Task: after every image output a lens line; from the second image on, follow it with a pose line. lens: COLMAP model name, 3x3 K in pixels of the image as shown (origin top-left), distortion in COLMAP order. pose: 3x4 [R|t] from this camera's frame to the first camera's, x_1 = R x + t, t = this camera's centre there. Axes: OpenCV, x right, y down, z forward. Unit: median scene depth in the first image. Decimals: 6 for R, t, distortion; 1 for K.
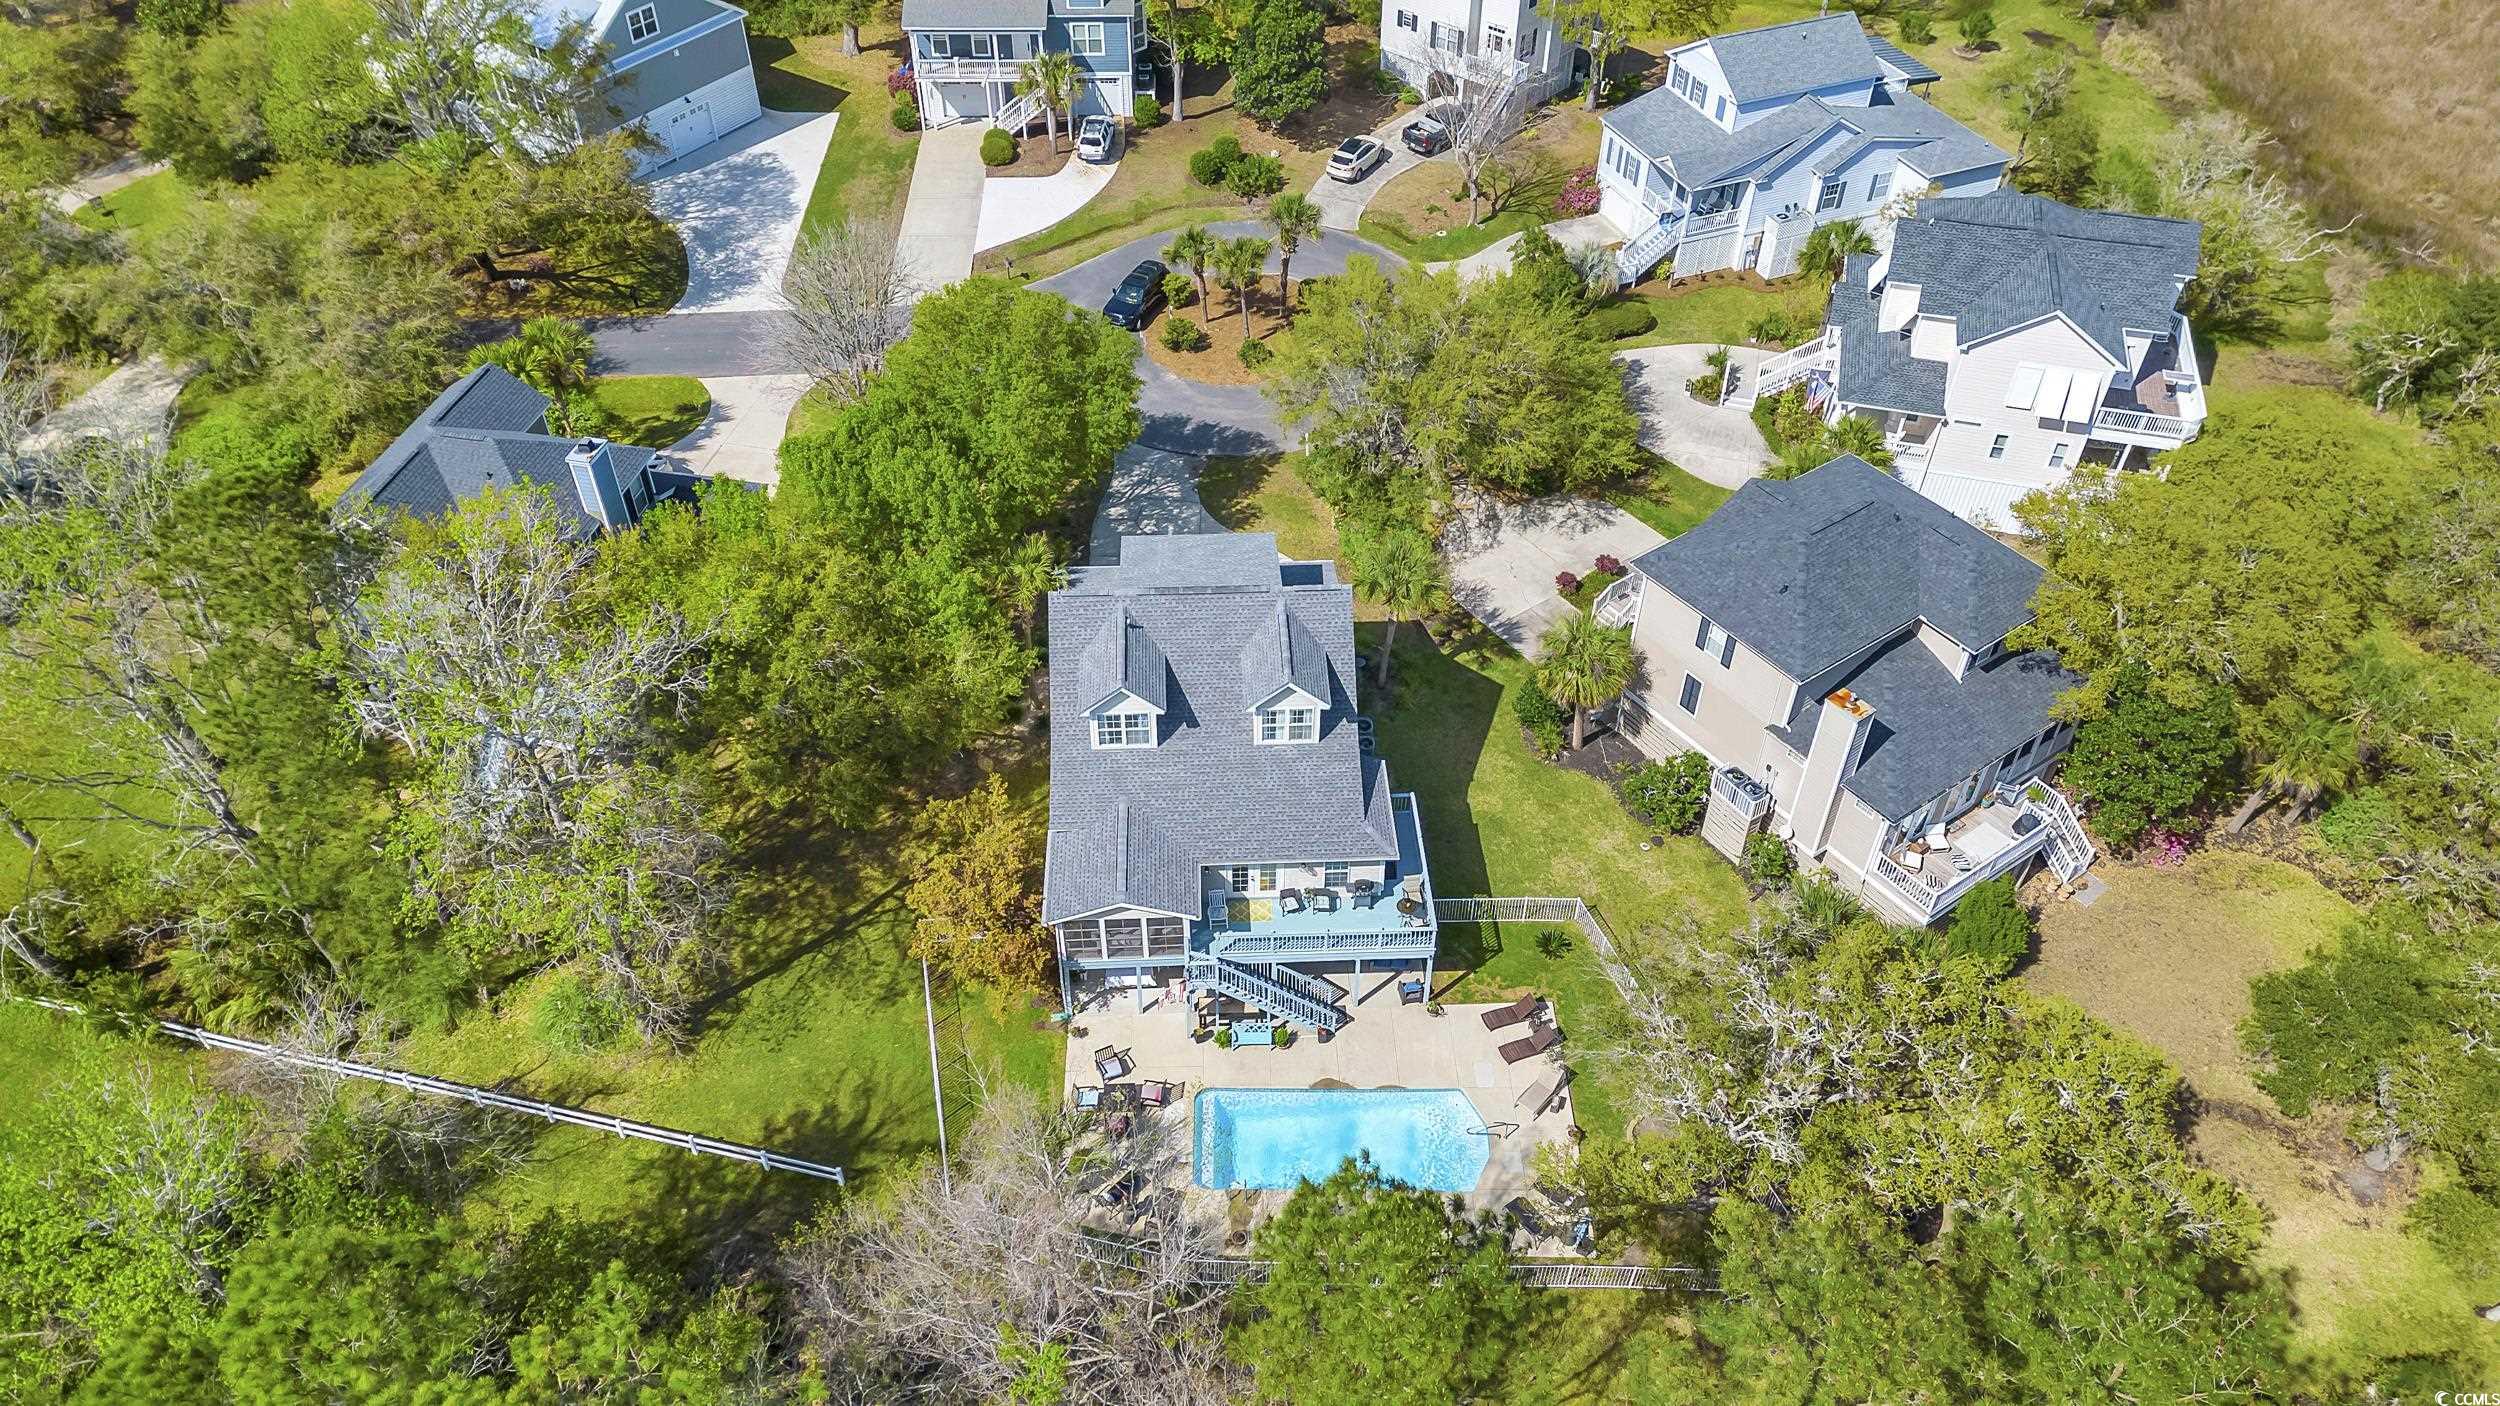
lens RADIAL K [[1749.9, 0, 1250.0], [0, 1749.9, 703.0], [0, 0, 1]] dist [0.083718, -0.094460]
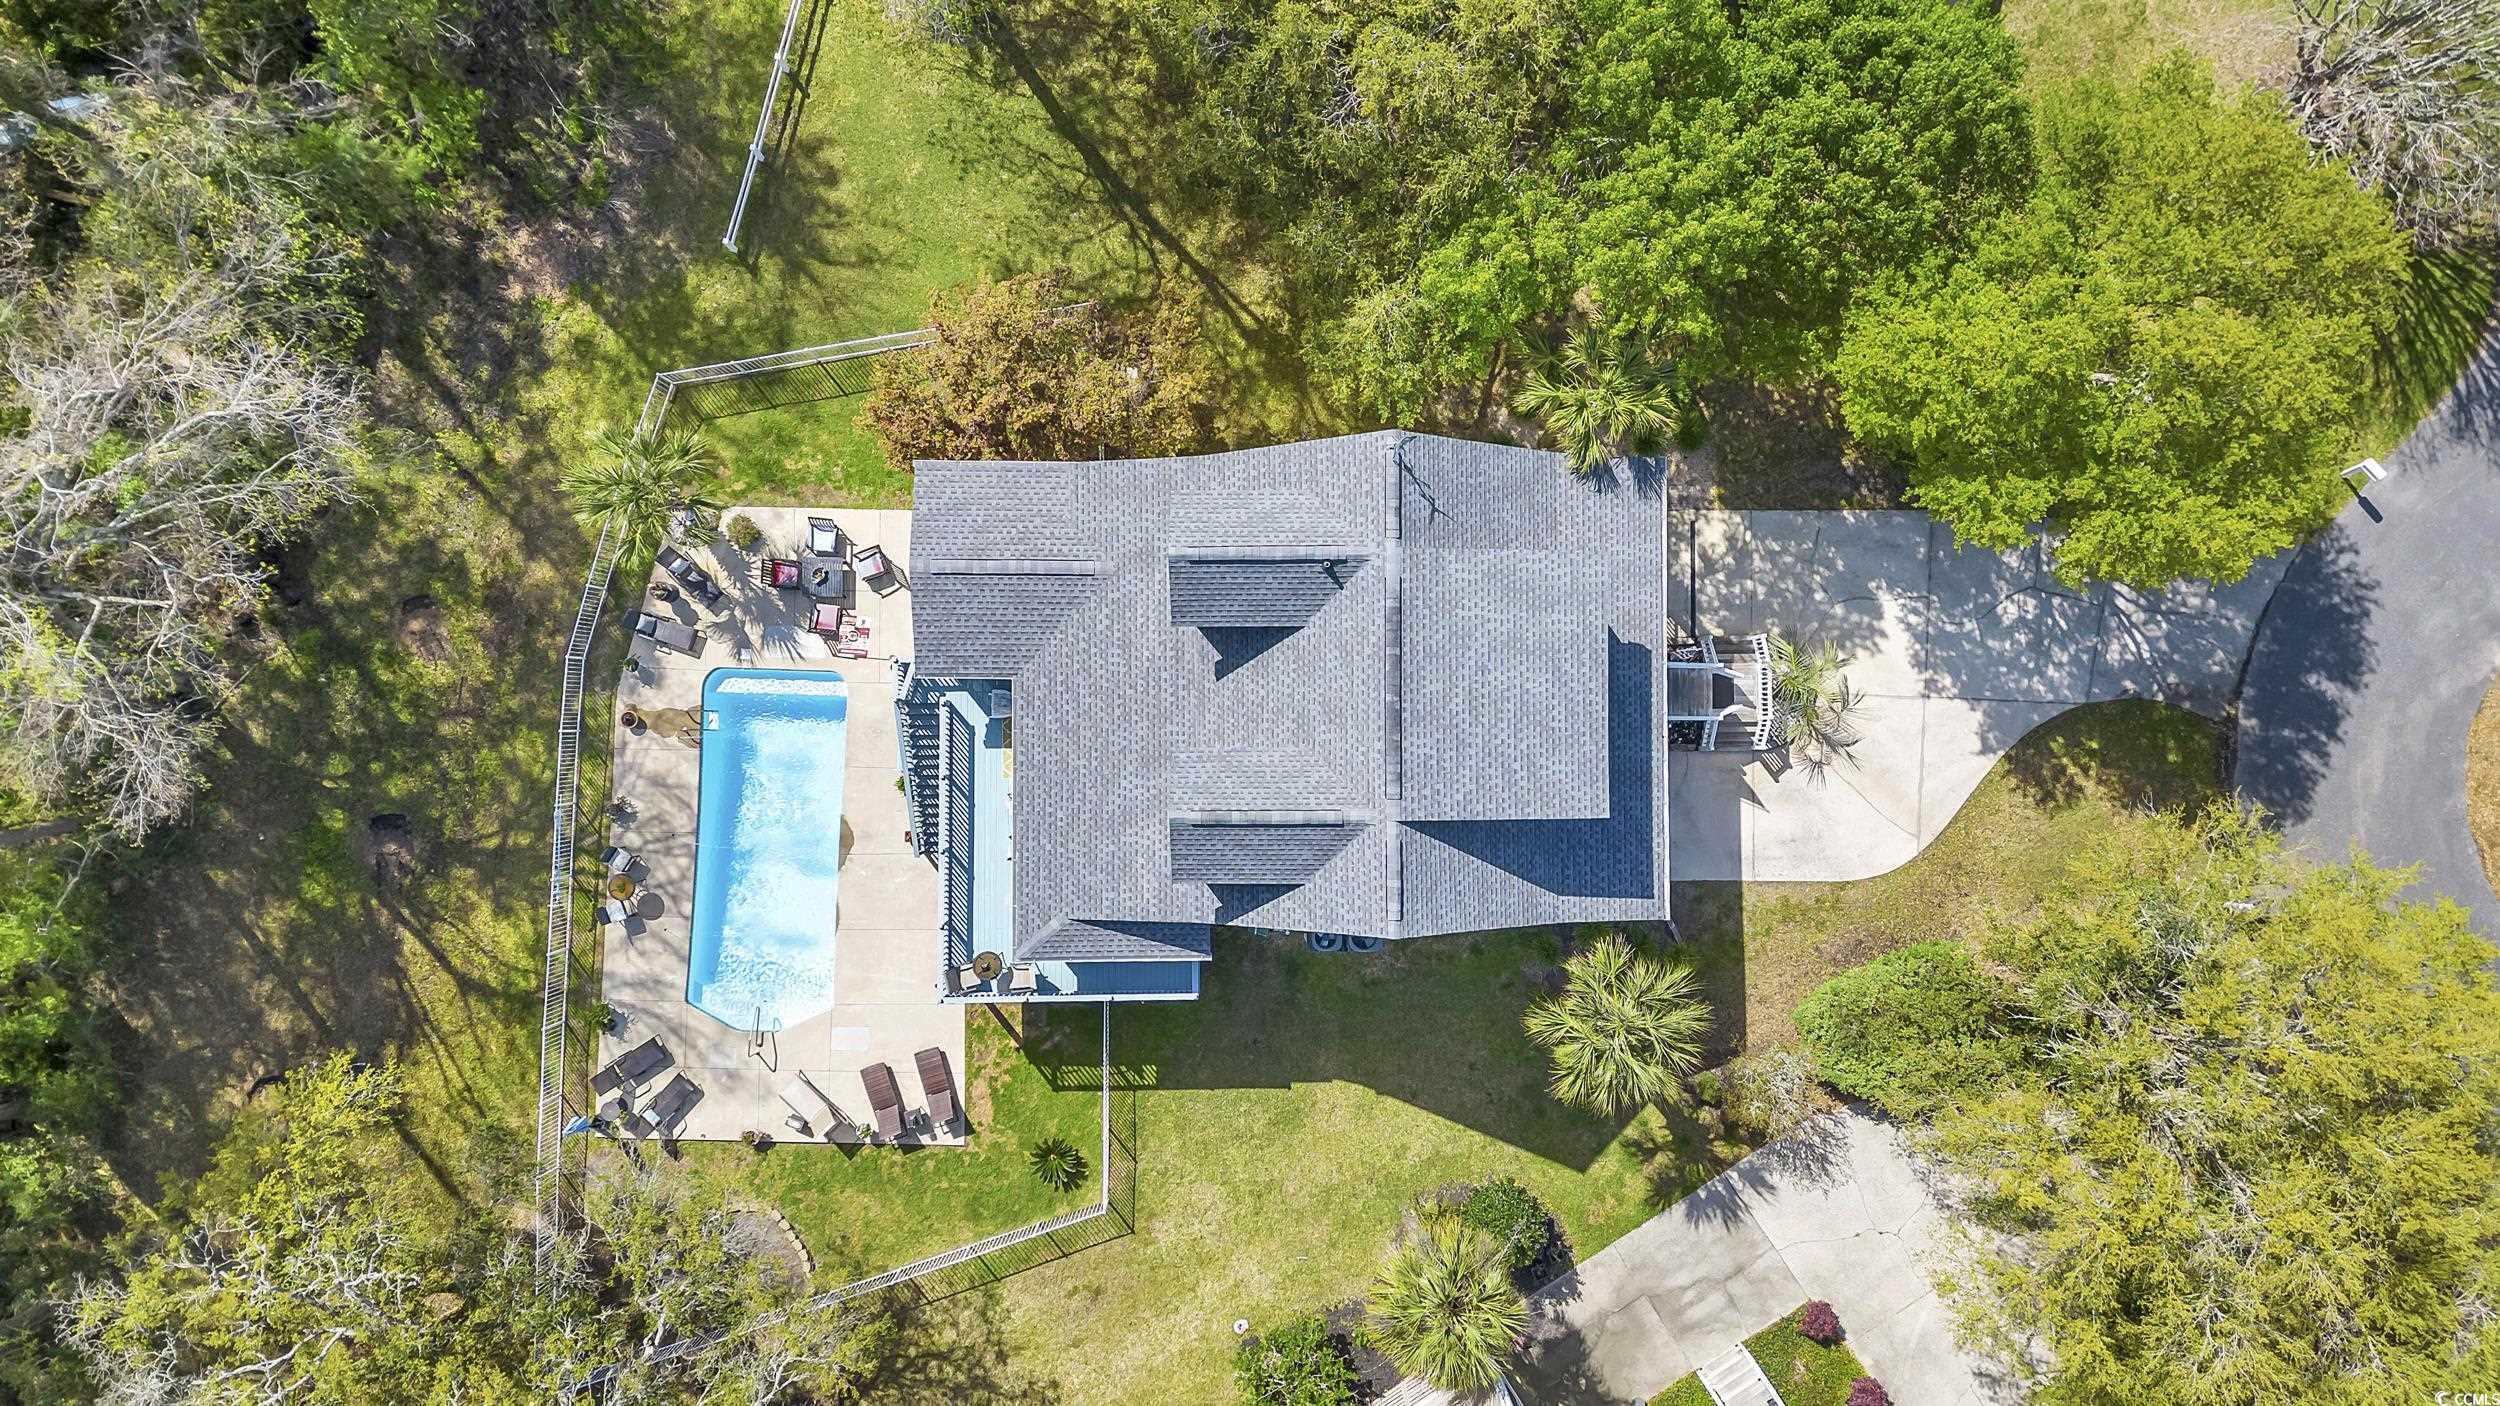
lens RADIAL K [[1749.9, 0, 1250.0], [0, 1749.9, 703.0], [0, 0, 1]] dist [0.083718, -0.094460]
pose [[-0.040337, 0.998922, -0.022955, -0.005832], [-0.680159, -0.010622, 0.732988, -0.457569], [0.731954, 0.045180, 0.679854, 0.551121]]
